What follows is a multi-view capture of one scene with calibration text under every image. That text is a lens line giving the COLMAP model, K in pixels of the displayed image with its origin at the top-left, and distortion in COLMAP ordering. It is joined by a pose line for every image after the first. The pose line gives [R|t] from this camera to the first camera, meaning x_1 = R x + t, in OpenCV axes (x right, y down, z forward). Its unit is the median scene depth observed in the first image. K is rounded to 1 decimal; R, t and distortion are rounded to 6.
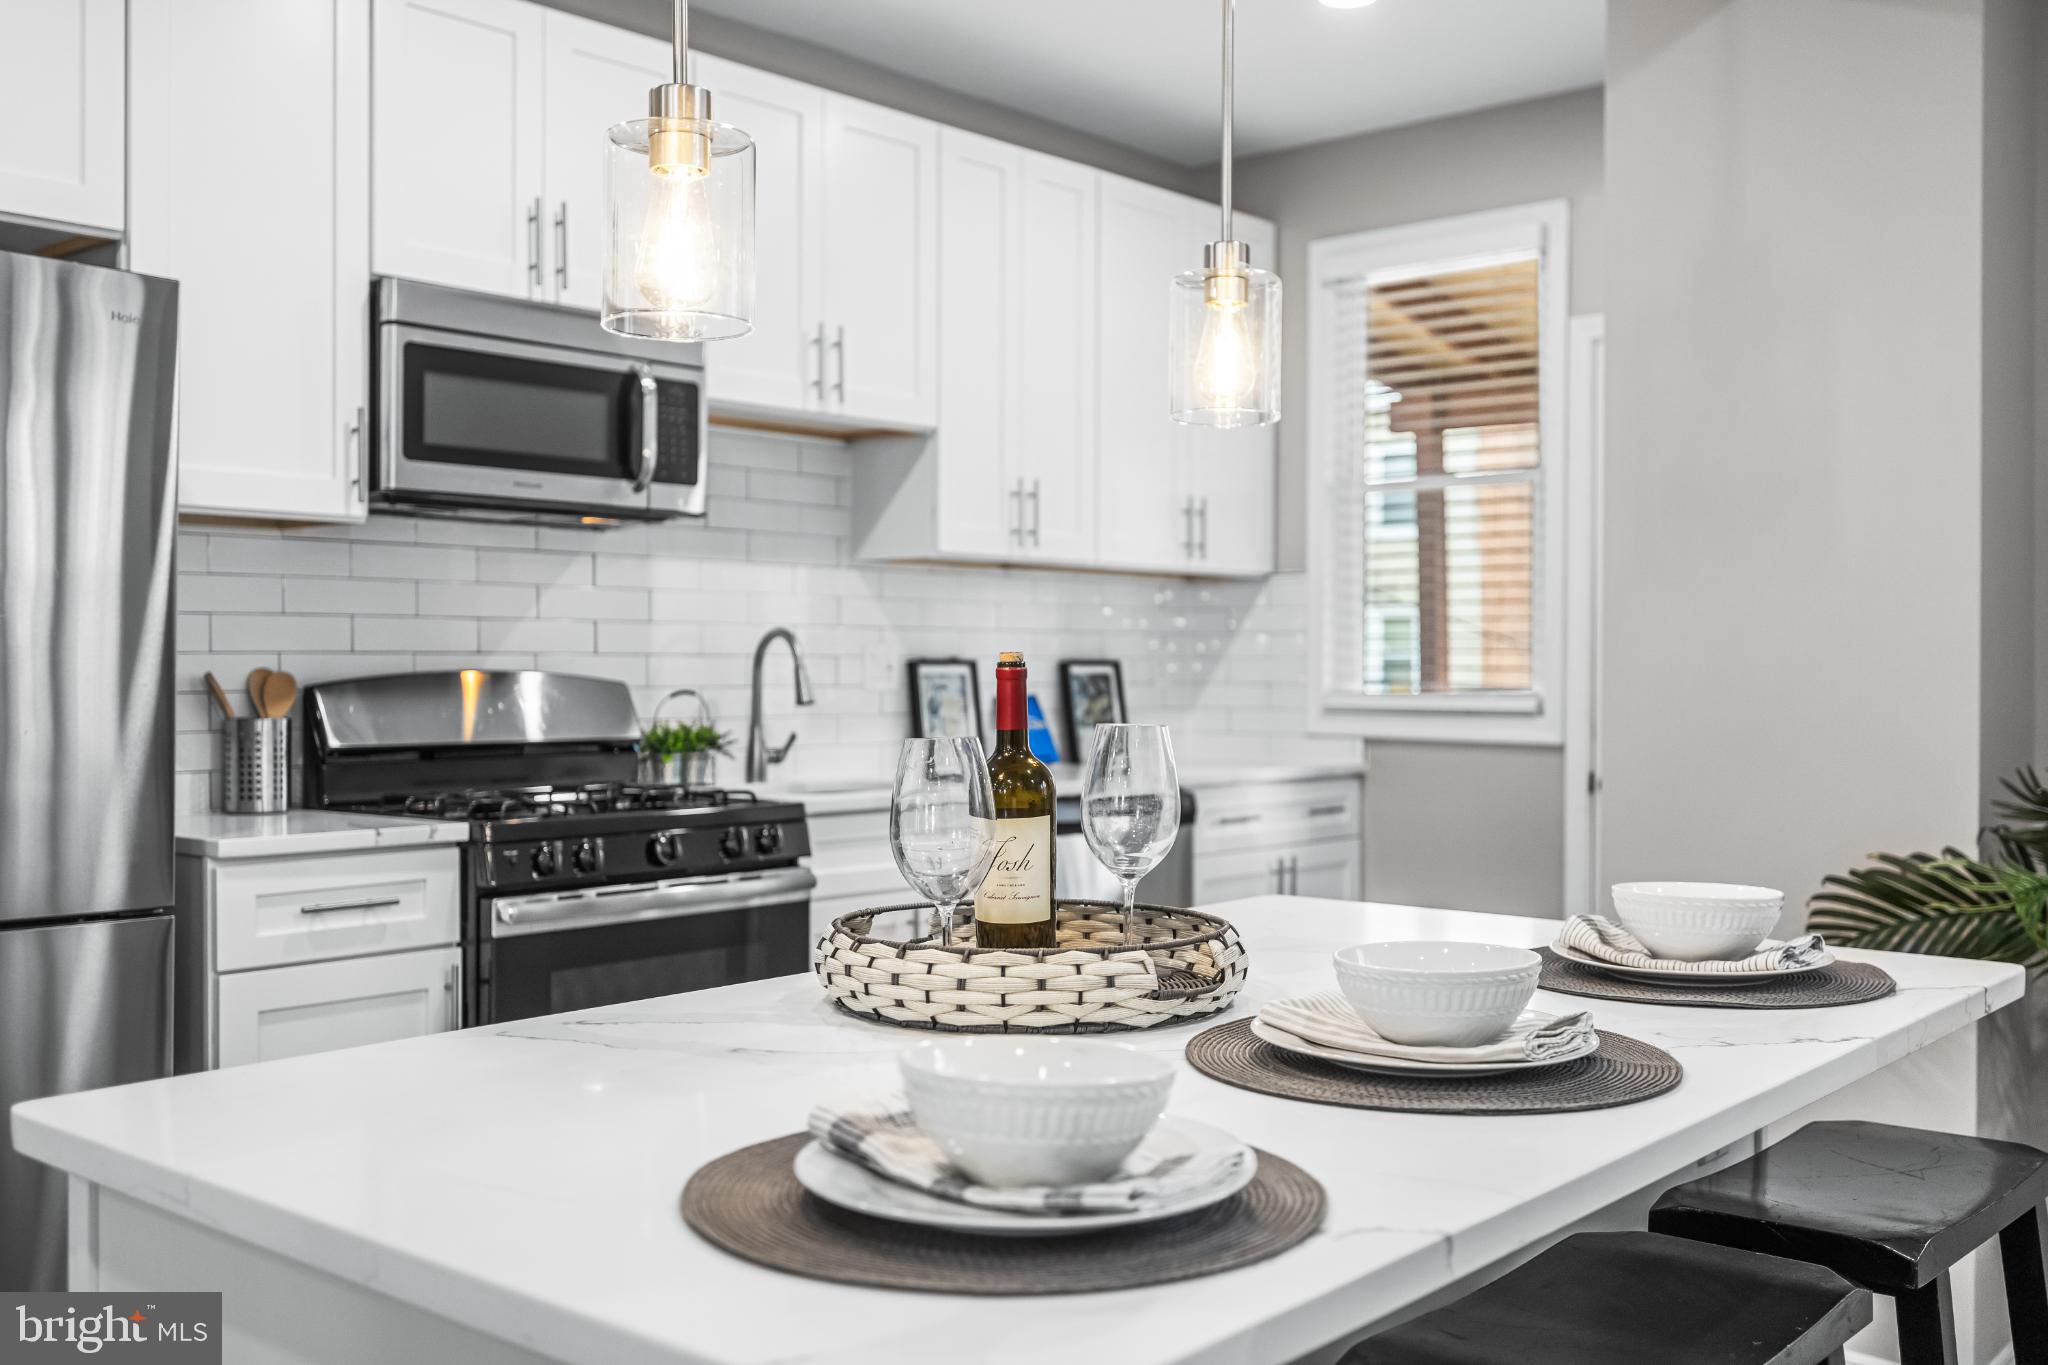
lens RADIAL K [[2006.4, 0, 1020.0], [0, 2006.4, 682.9], [0, 0, 1]] dist [-0.001249, 0.000000]
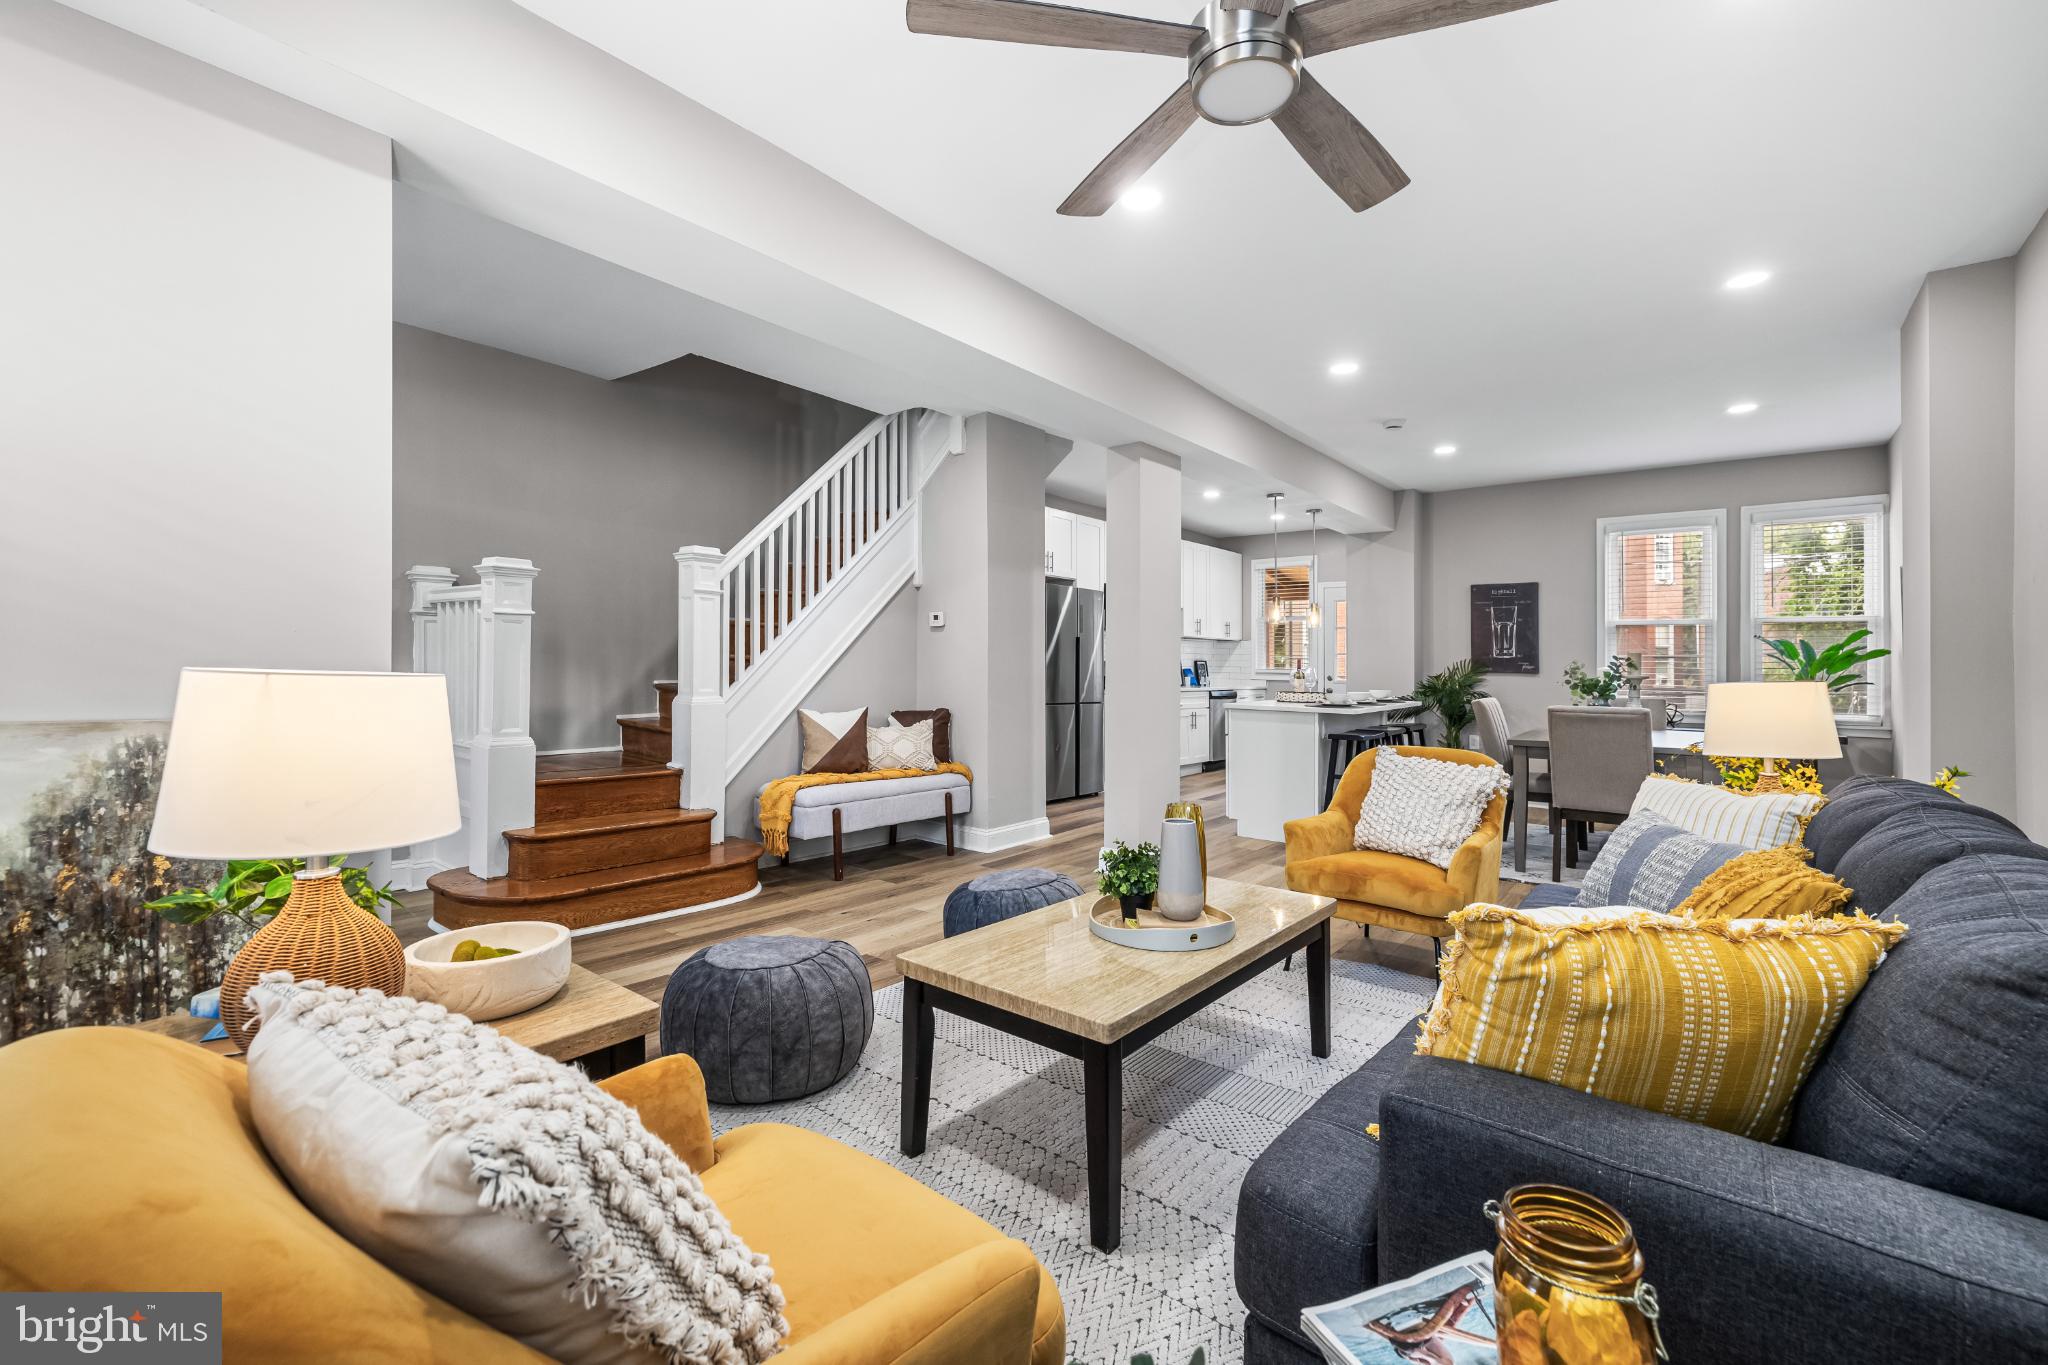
lens RADIAL K [[877.5, 0, 1025.9], [0, 877.5, 645.3], [0, 0, 1]] dist [0.004755, -0.000280]
pose [[0.999038, 0.010360, 0.042620, -0.621803], [-0.009087, 0.999510, -0.029946, 0.021886], [-0.042910, 0.029530, 0.998642, -1.232963]]
